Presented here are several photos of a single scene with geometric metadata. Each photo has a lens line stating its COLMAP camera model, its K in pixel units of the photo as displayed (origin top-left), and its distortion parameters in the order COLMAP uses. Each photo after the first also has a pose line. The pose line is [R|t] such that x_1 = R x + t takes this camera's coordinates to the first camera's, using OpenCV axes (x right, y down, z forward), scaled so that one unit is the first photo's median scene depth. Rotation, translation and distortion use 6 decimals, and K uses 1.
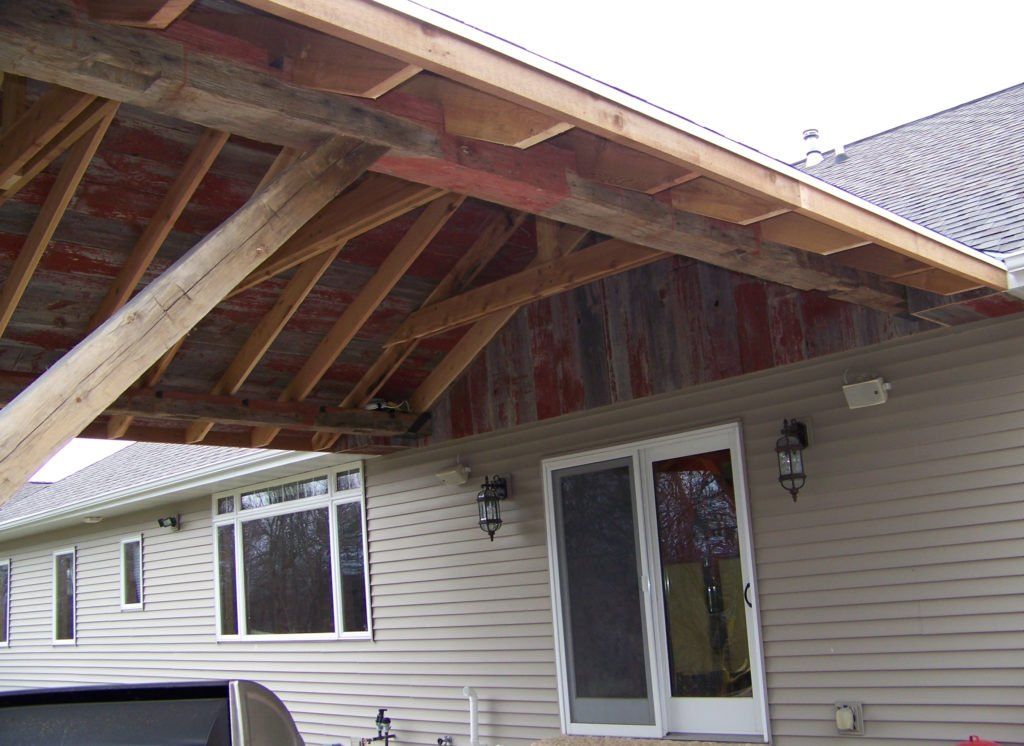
lens RADIAL K [[1083.7, 0, 513.7], [0, 1083.7, 406.8], [0, 0, 1]] dist [-0.247472, 0.369679]
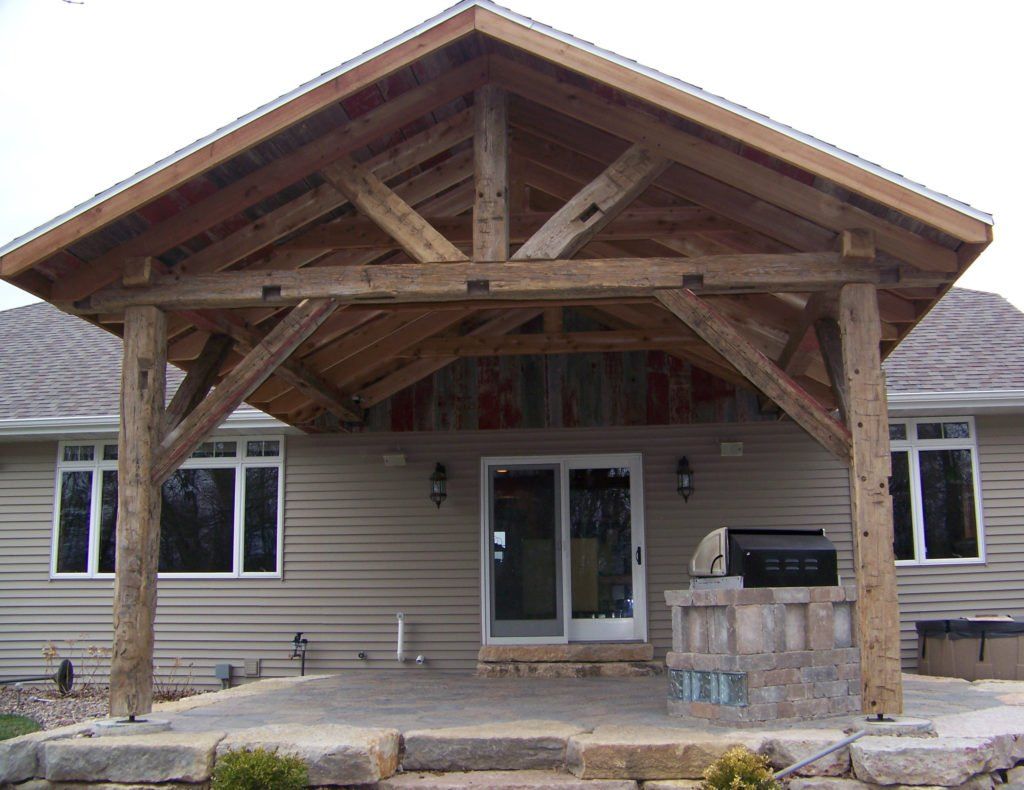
lens RADIAL K [[1081.7, 0, 544.8], [0, 1081.7, 415.0], [0, 0, 1]] dist [-0.251616, 0.362663]
pose [[0.754052, 0.169860, 0.634471, -0.865155], [-0.149475, 0.985013, -0.086059, 0.108562], [-0.639580, -0.029945, 0.768141, -0.173278]]
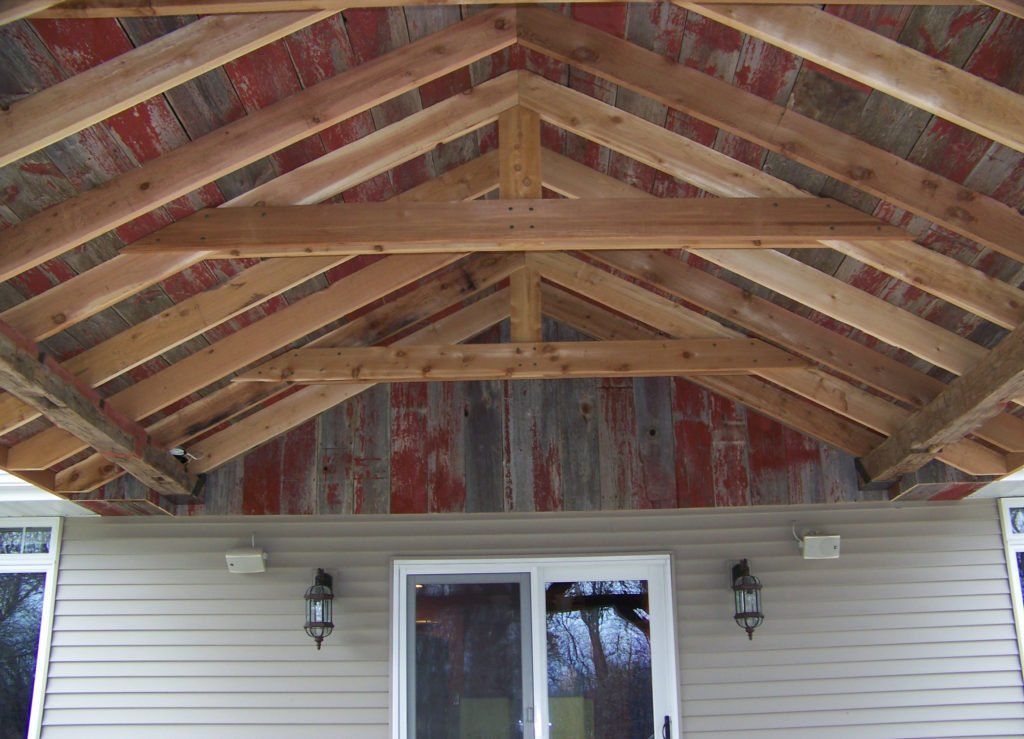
lens RADIAL K [[1061.5, 0, 516.4], [0, 1061.5, 408.7], [0, 0, 1]] dist [-0.250852, 0.379453]
pose [[0.705885, 0.254774, 0.660921, -0.495196], [-0.151554, 0.965790, -0.210430, 0.096132], [-0.691923, 0.048374, 0.720349, 0.345353]]
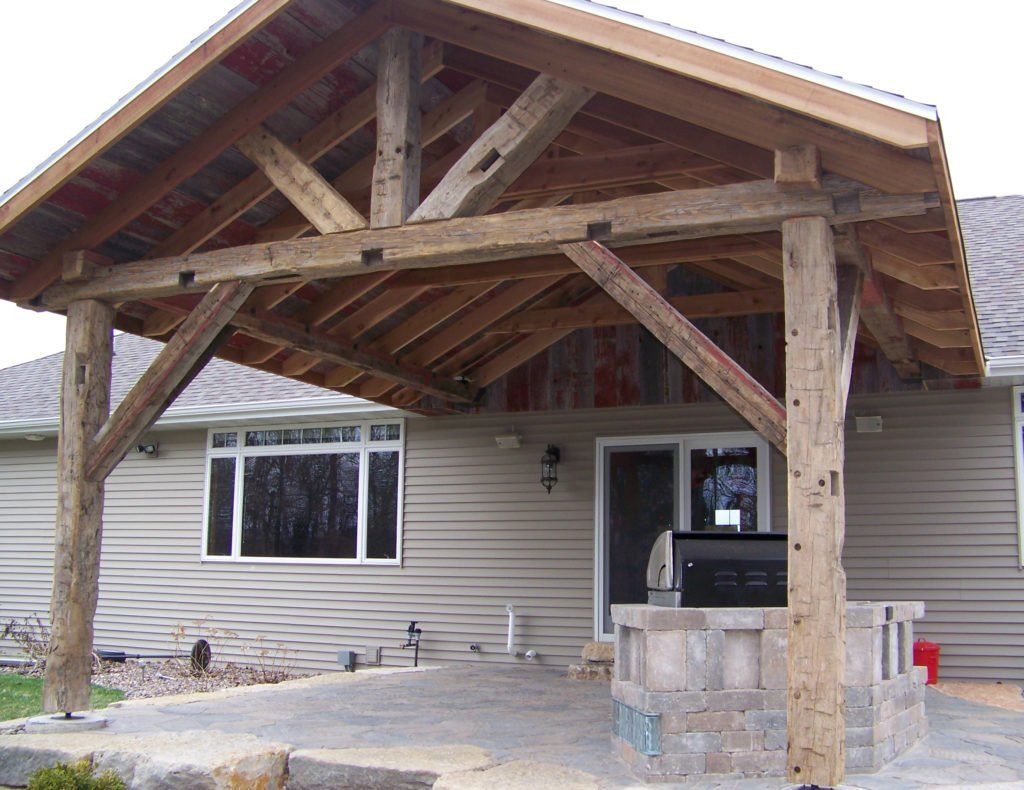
lens RADIAL K [[1081.7, 0, 544.8], [0, 1081.7, 415.0], [0, 0, 1]] dist [-0.251616, 0.362663]
pose [[0.922025, 0.133444, 0.363405, -0.537928], [-0.138940, 0.990239, -0.011102, 0.046499], [-0.361339, -0.040255, 0.931565, -0.228288]]
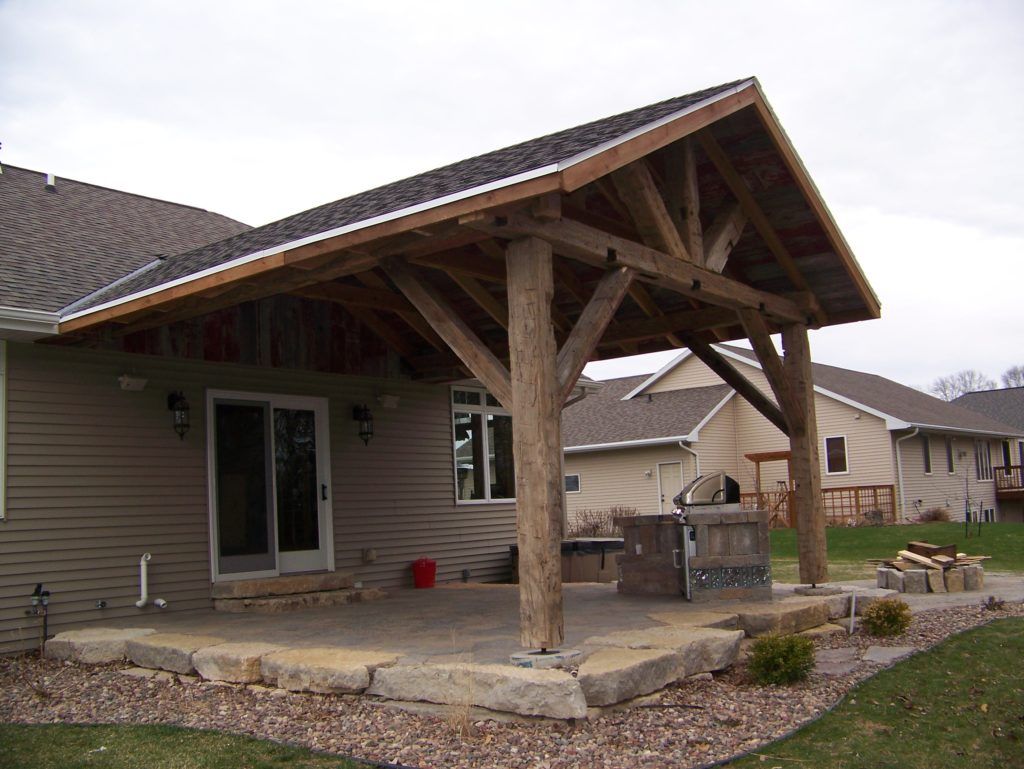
lens RADIAL K [[1064.3, 0, 513.8], [0, 1064.3, 414.5], [0, 0, 1]] dist [-0.243927, 0.336505]
pose [[-0.140623, 0.164690, 0.976270, -1.387972], [-0.114249, 0.976781, -0.181232, 0.290343], [-0.983449, -0.137023, -0.118542, 0.788114]]
